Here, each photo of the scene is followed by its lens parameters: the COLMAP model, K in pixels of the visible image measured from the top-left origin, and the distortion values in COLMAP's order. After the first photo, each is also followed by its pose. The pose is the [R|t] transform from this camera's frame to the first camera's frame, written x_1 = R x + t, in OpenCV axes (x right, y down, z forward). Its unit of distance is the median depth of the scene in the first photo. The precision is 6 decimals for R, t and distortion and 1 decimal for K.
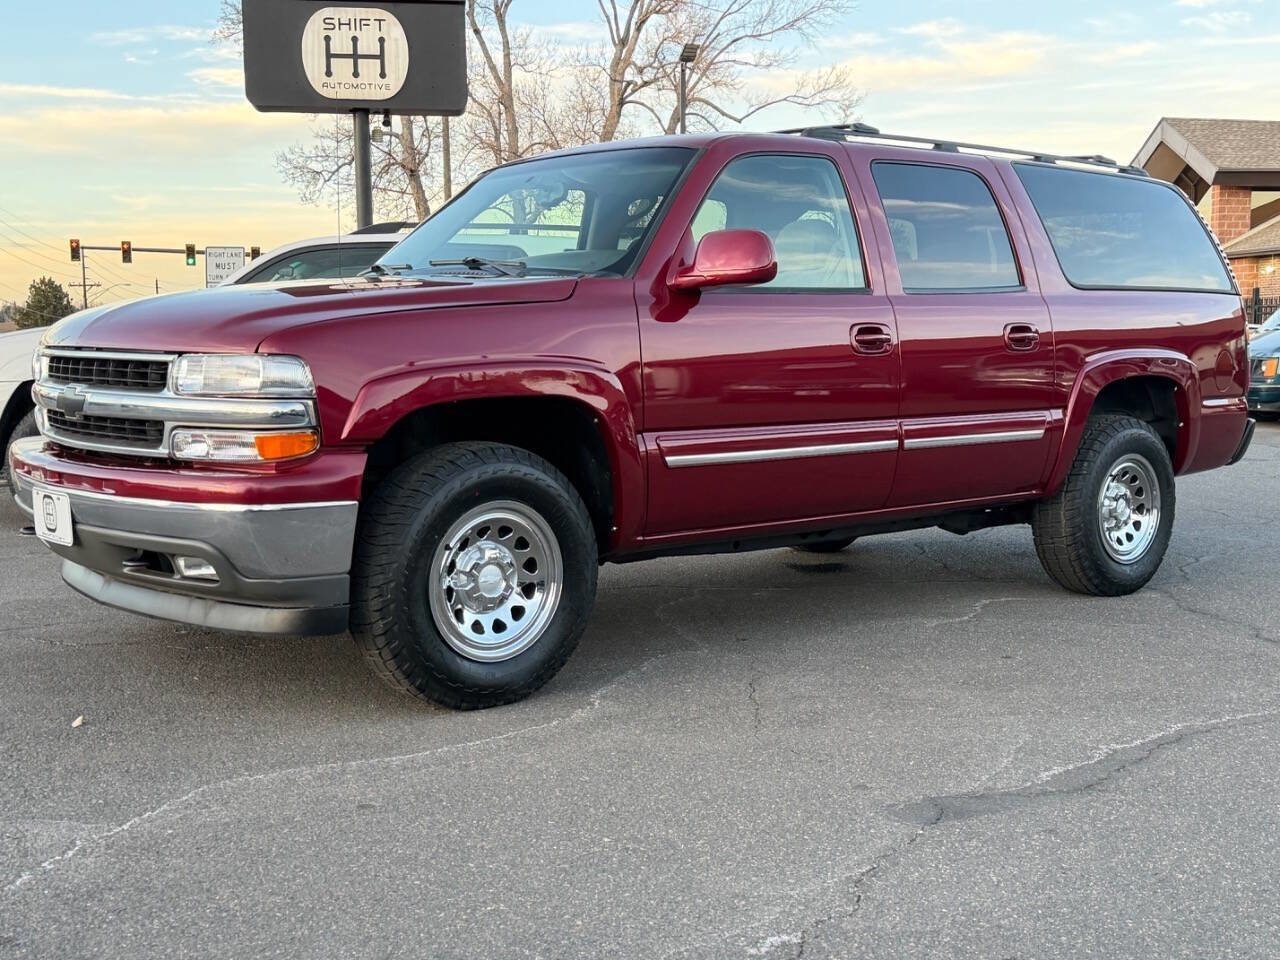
lens RADIAL K [[1510.7, 0, 634.3], [0, 1510.7, 483.2], [0, 0, 1]] dist [0.211947, -0.497197]
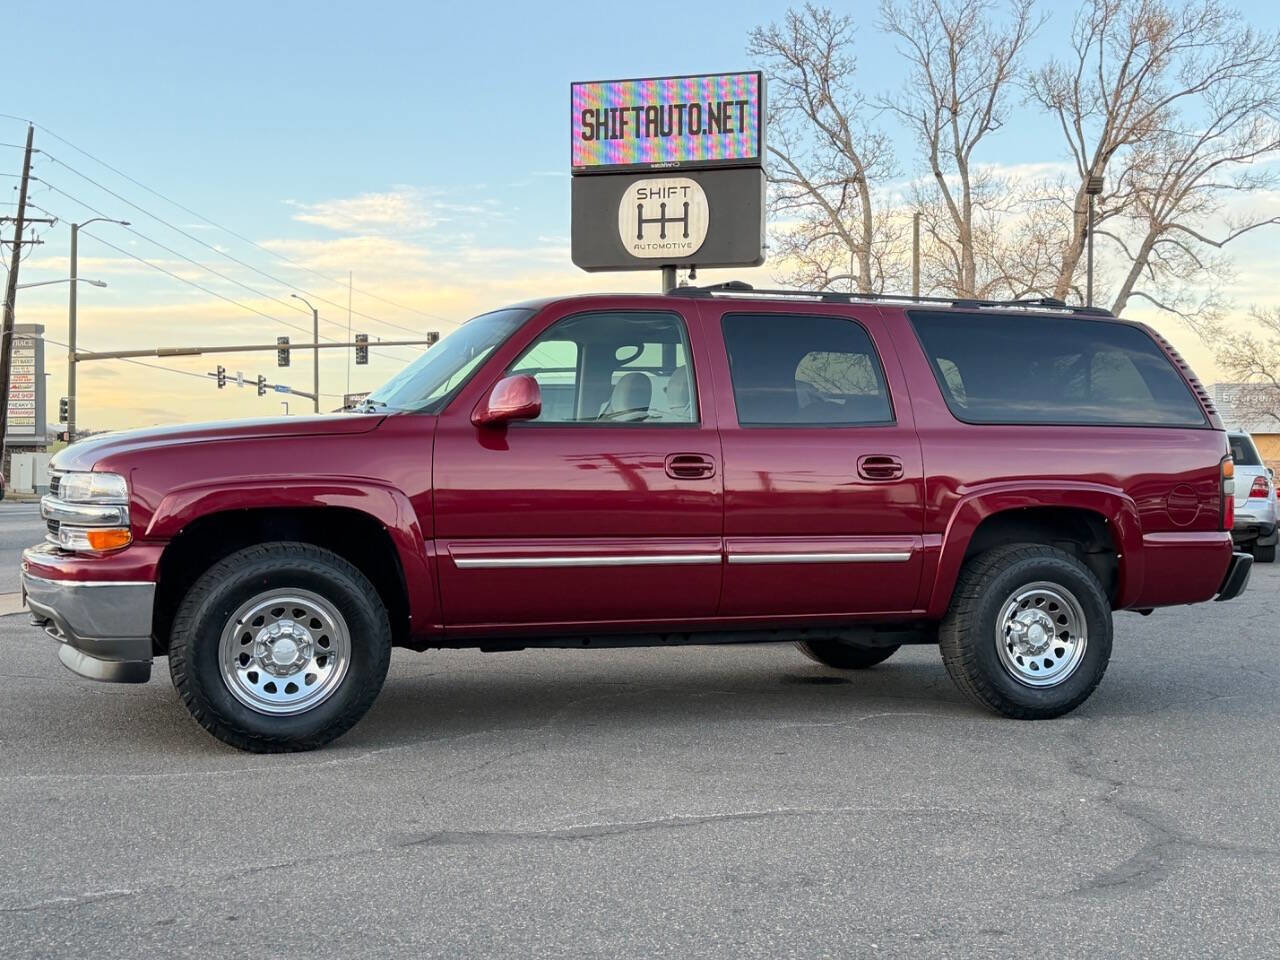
lens RADIAL K [[1514.3, 0, 634.2], [0, 1514.3, 486.0], [0, 0, 1]] dist [0.215628, -0.512508]
pose [[0.933499, 0.012001, -0.358380, 0.515656], [-0.042414, 0.996119, -0.077121, 0.010253], [0.356063, 0.087193, 0.930385, -0.083335]]
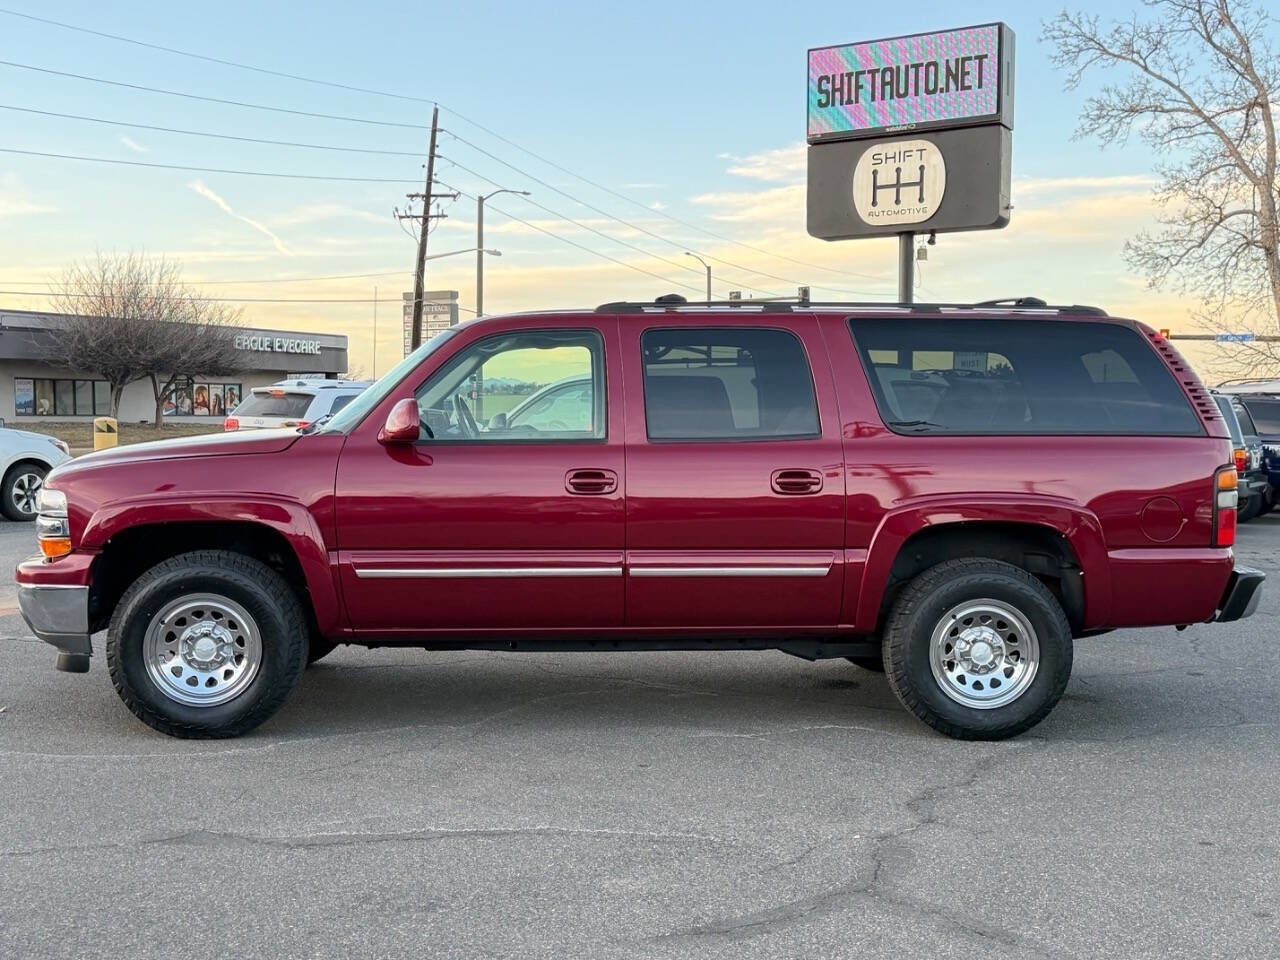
lens RADIAL K [[1514.3, 0, 634.2], [0, 1514.3, 486.0], [0, 0, 1]] dist [0.215628, -0.512508]
pose [[0.789270, 0.034708, -0.613065, 0.888558], [-0.062773, 0.997731, -0.024329, -0.063286], [0.610830, 0.057686, 0.789658, 0.081308]]
